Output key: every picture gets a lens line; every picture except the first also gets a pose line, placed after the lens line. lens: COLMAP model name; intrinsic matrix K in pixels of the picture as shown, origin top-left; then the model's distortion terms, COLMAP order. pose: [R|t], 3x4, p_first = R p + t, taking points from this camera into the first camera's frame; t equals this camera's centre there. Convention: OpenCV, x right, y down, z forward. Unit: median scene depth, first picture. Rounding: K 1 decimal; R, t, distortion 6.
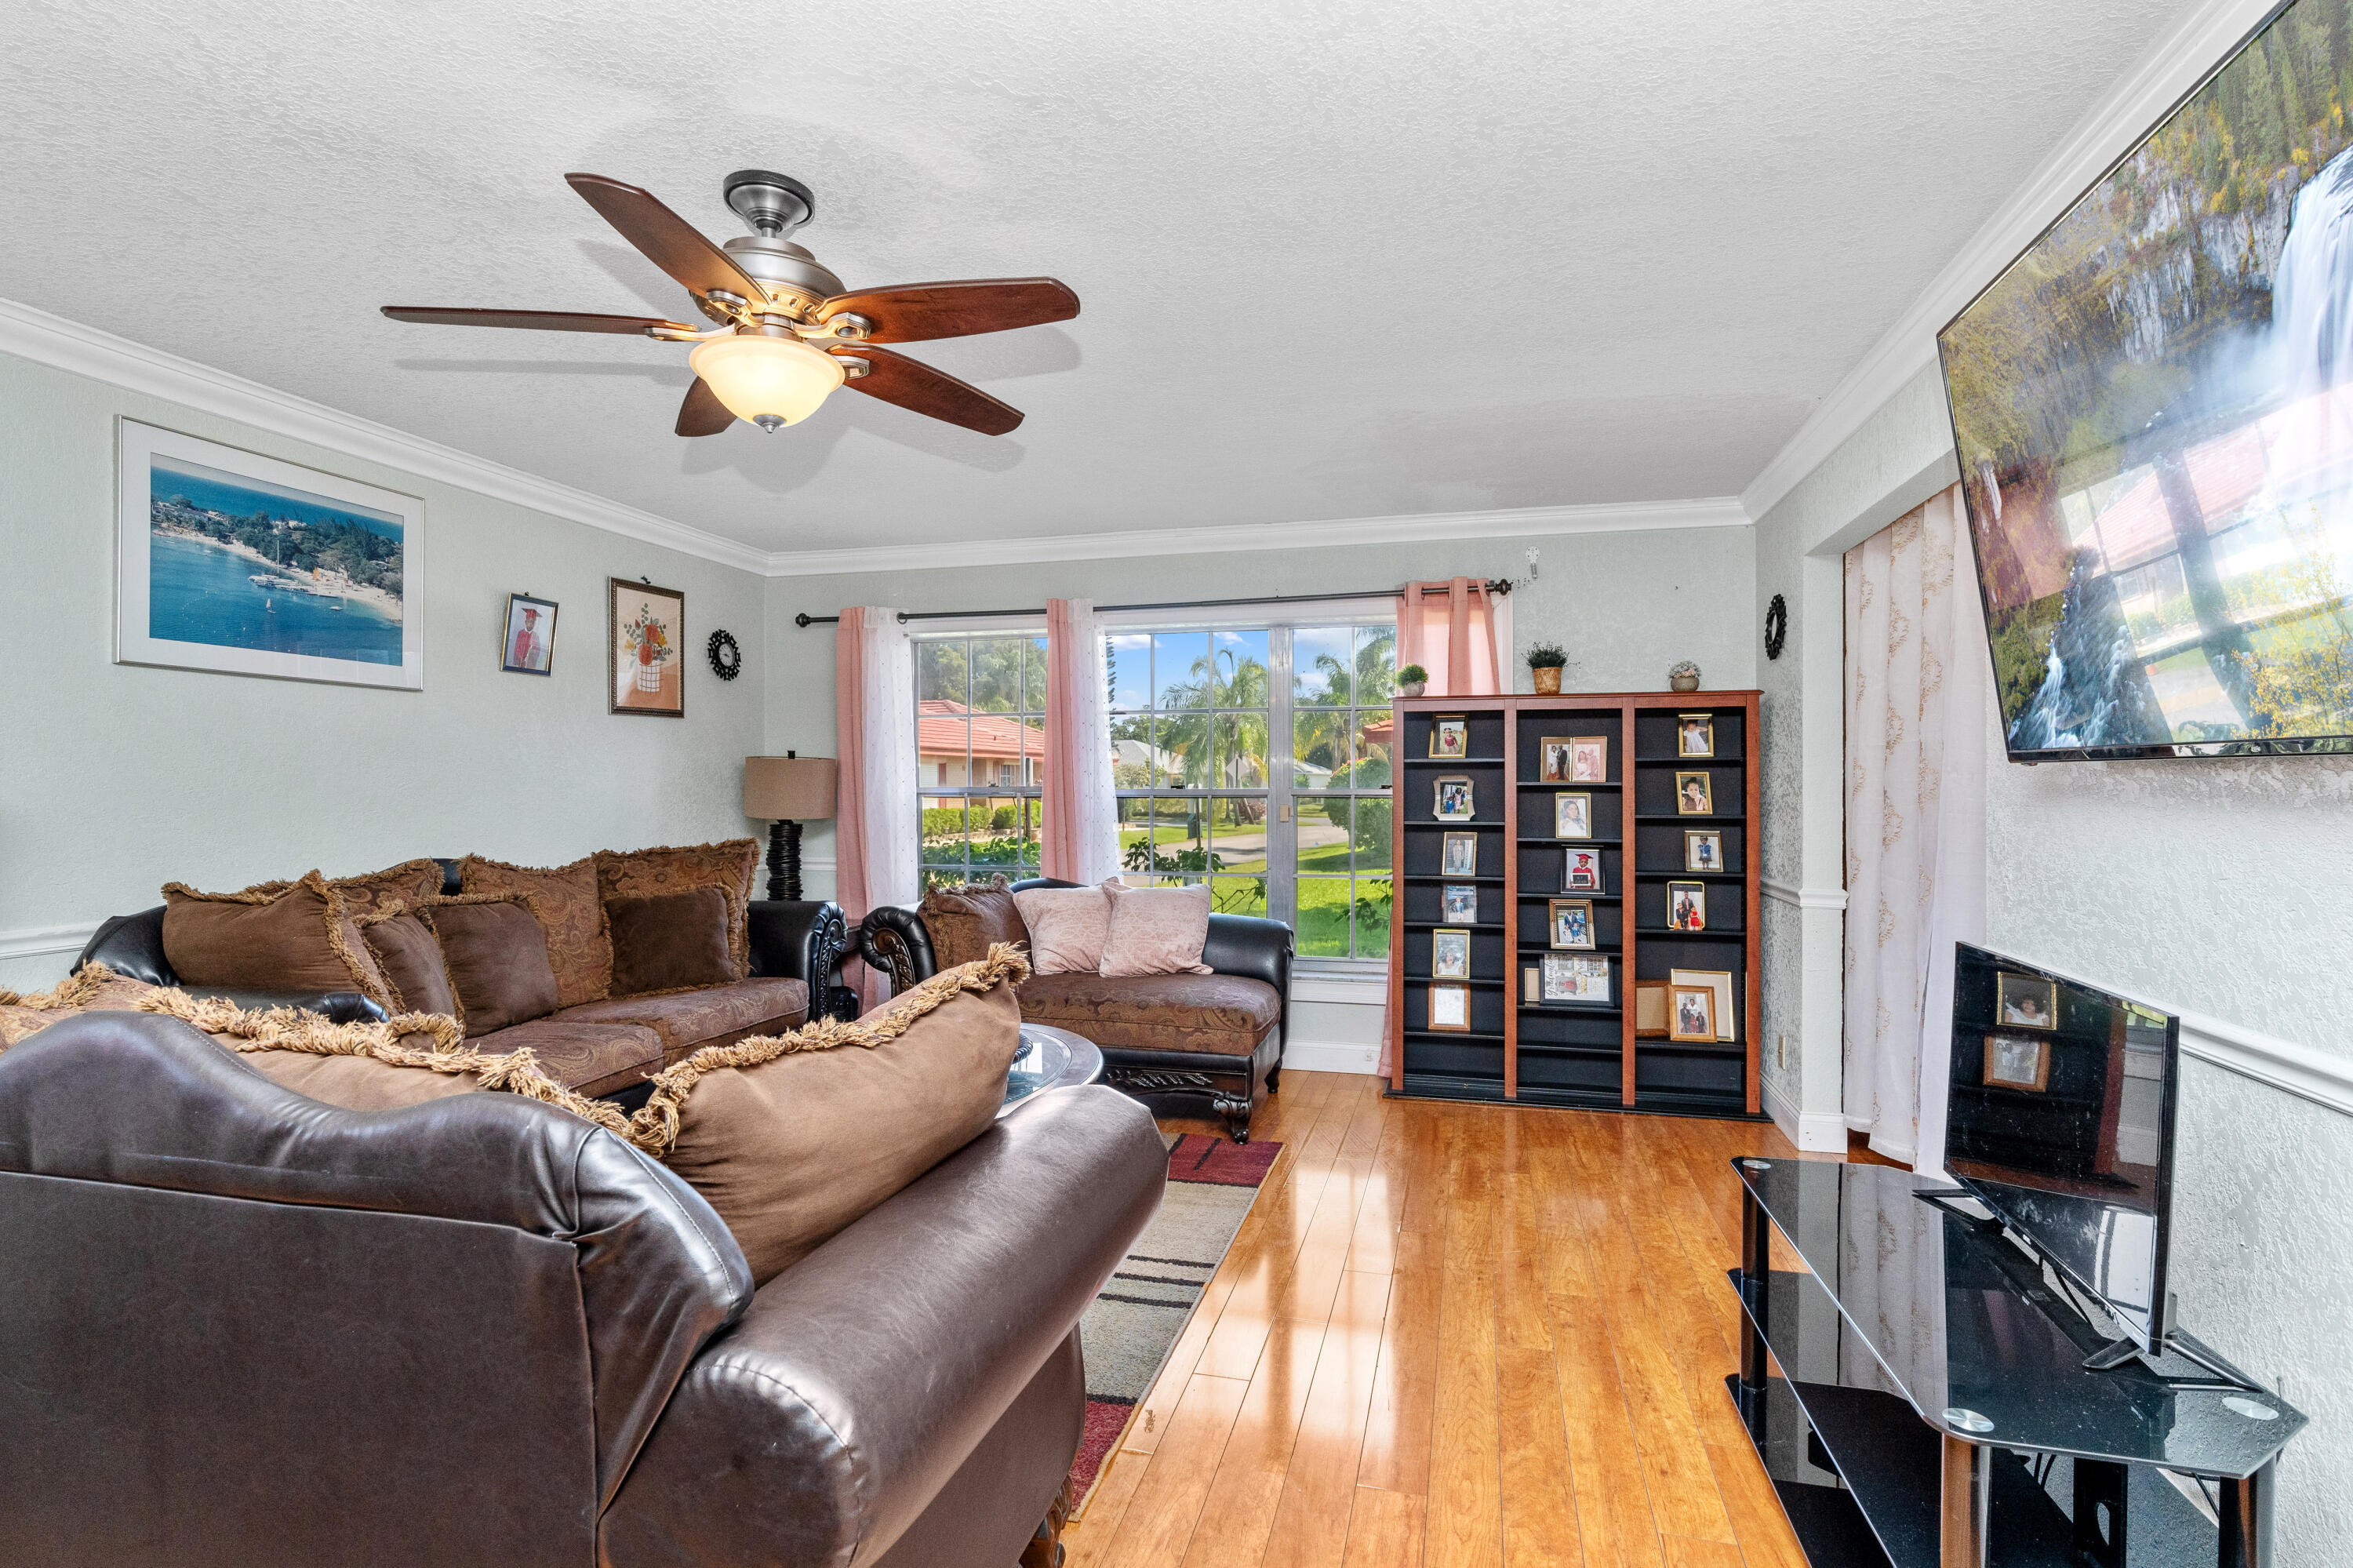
lens RADIAL K [[1144.8, 0, 1185.5], [0, 1144.8, 789.3], [0, 0, 1]] dist [-0.004326, -0.000729]
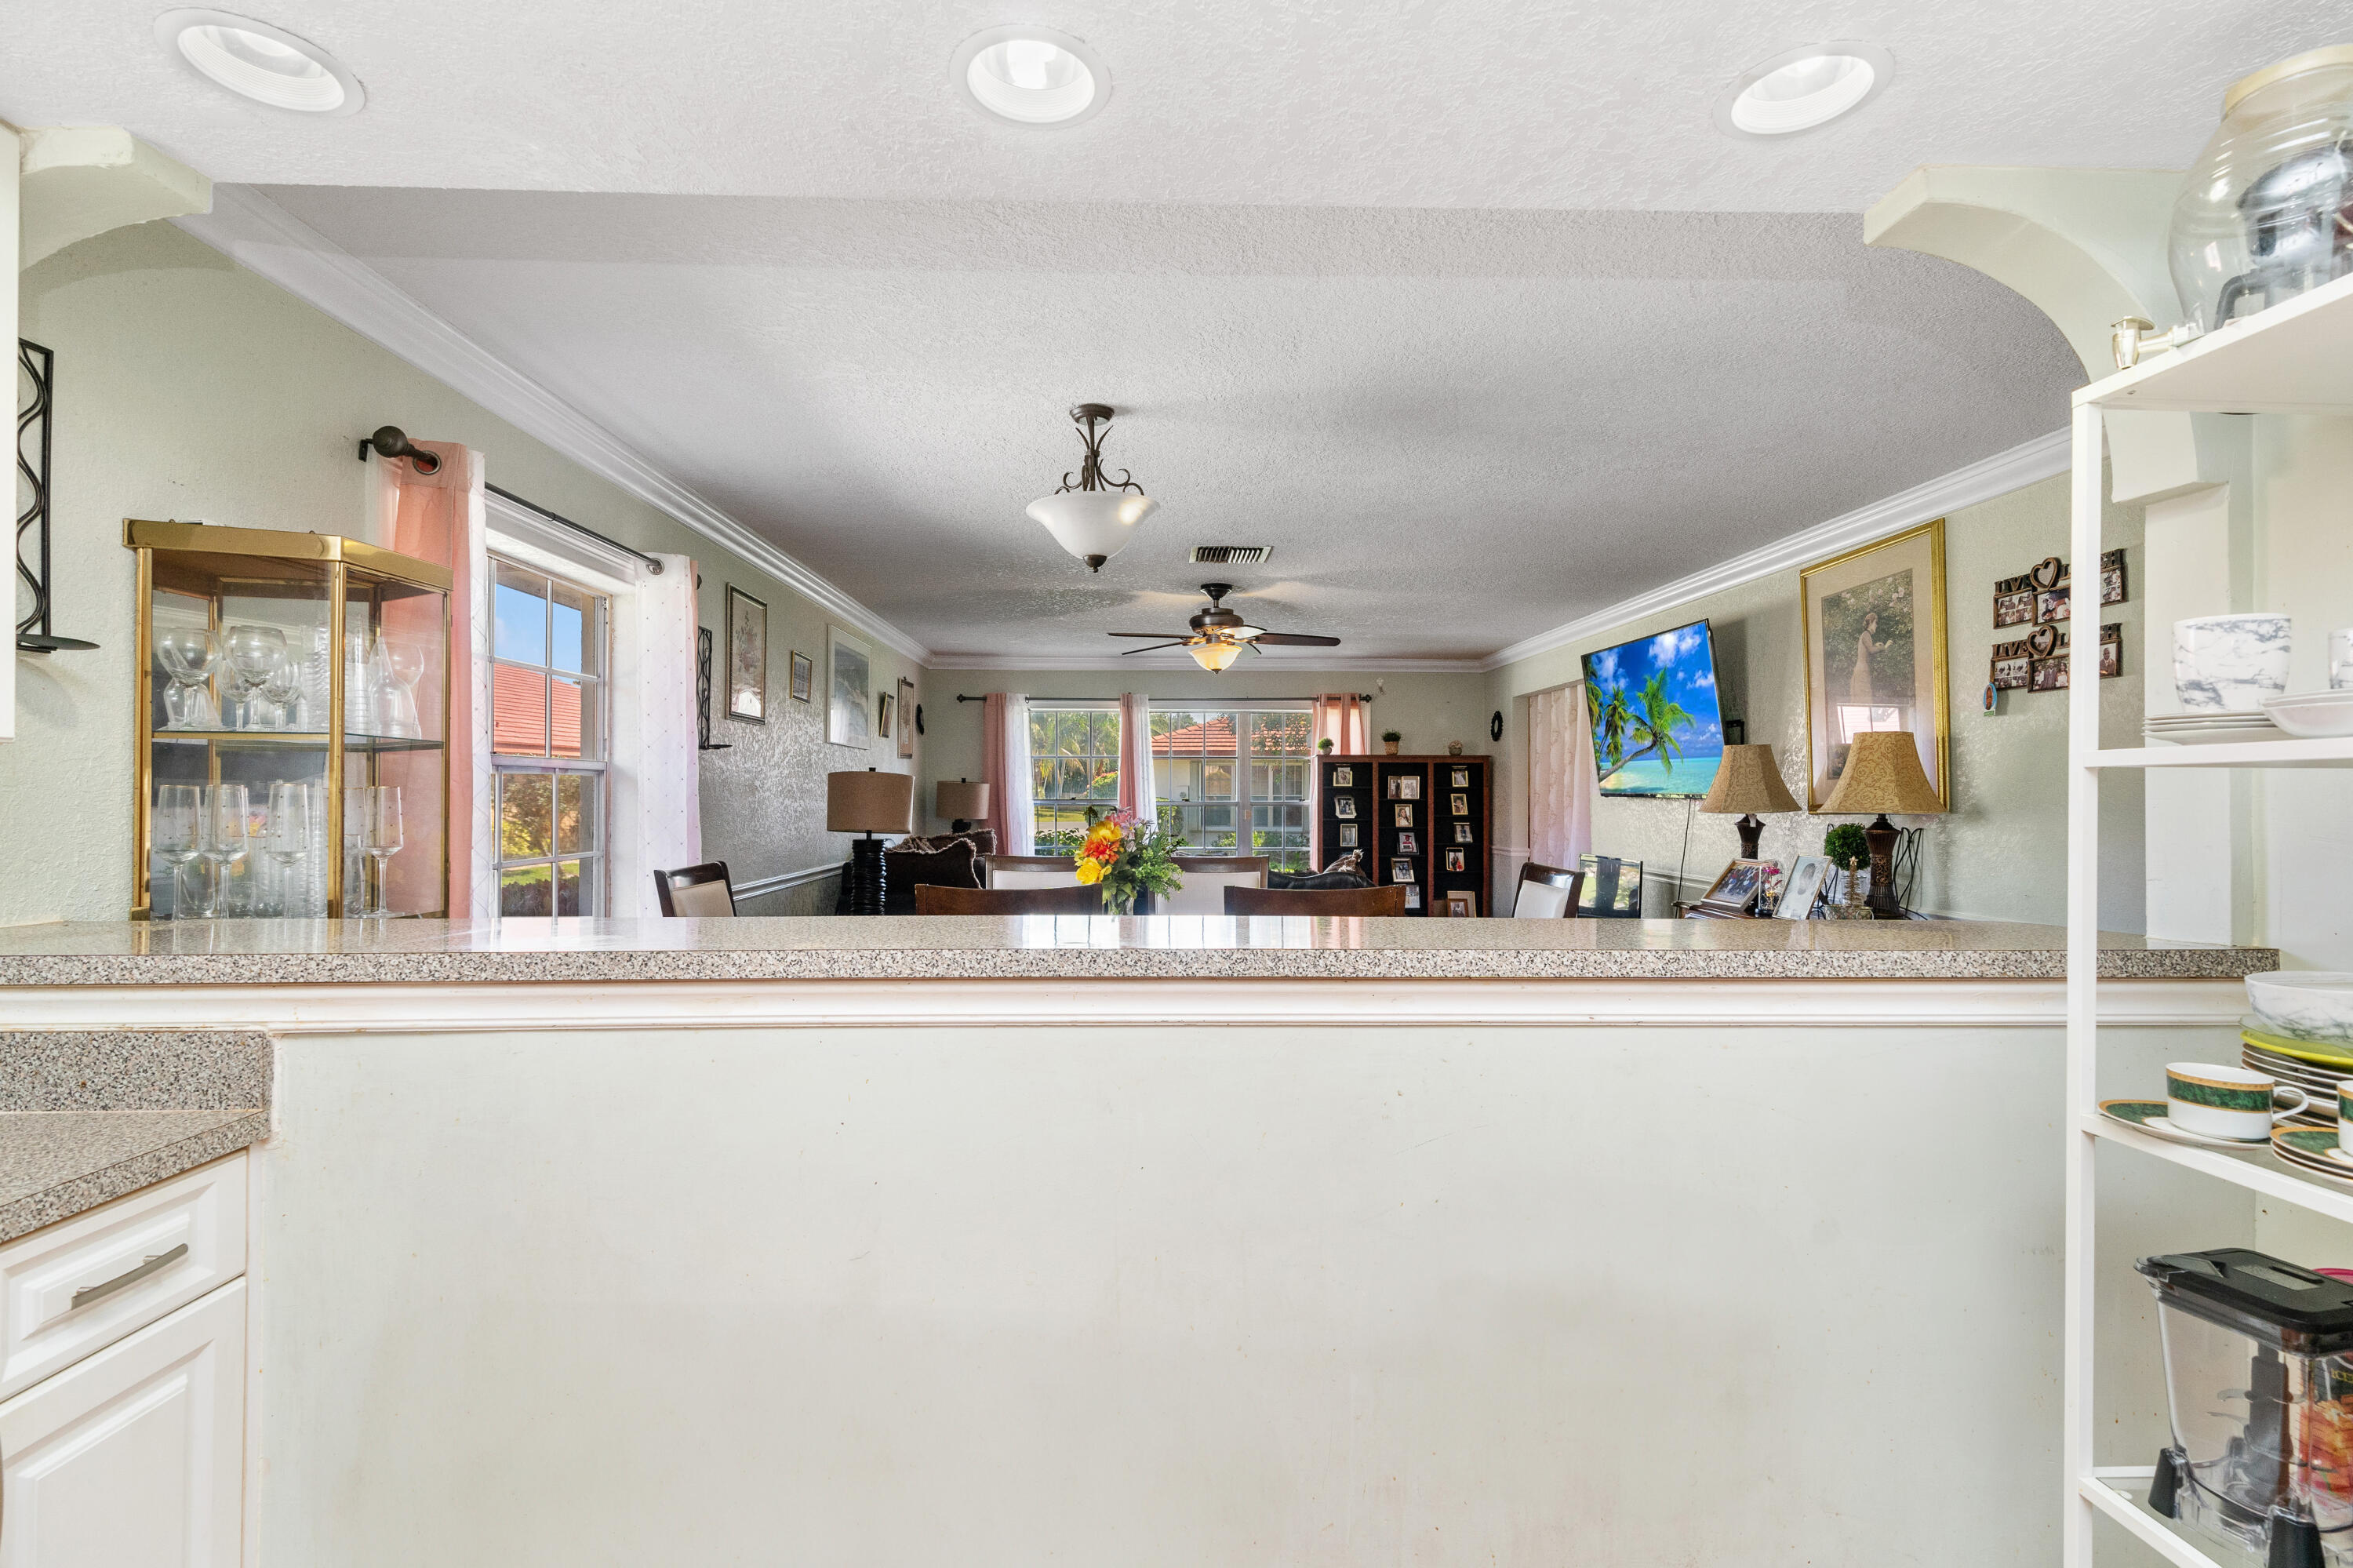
lens RADIAL K [[1120.7, 0, 1172.2], [0, 1120.7, 797.0], [0, 0, 1]] dist [-0.002790, 0.000621]
pose [[0.960030, 0.003579, 0.279875, -0.595762], [-0.003587, 0.999993, -0.000484, -0.007051], [-0.279875, -0.000539, 0.960036, -0.764385]]
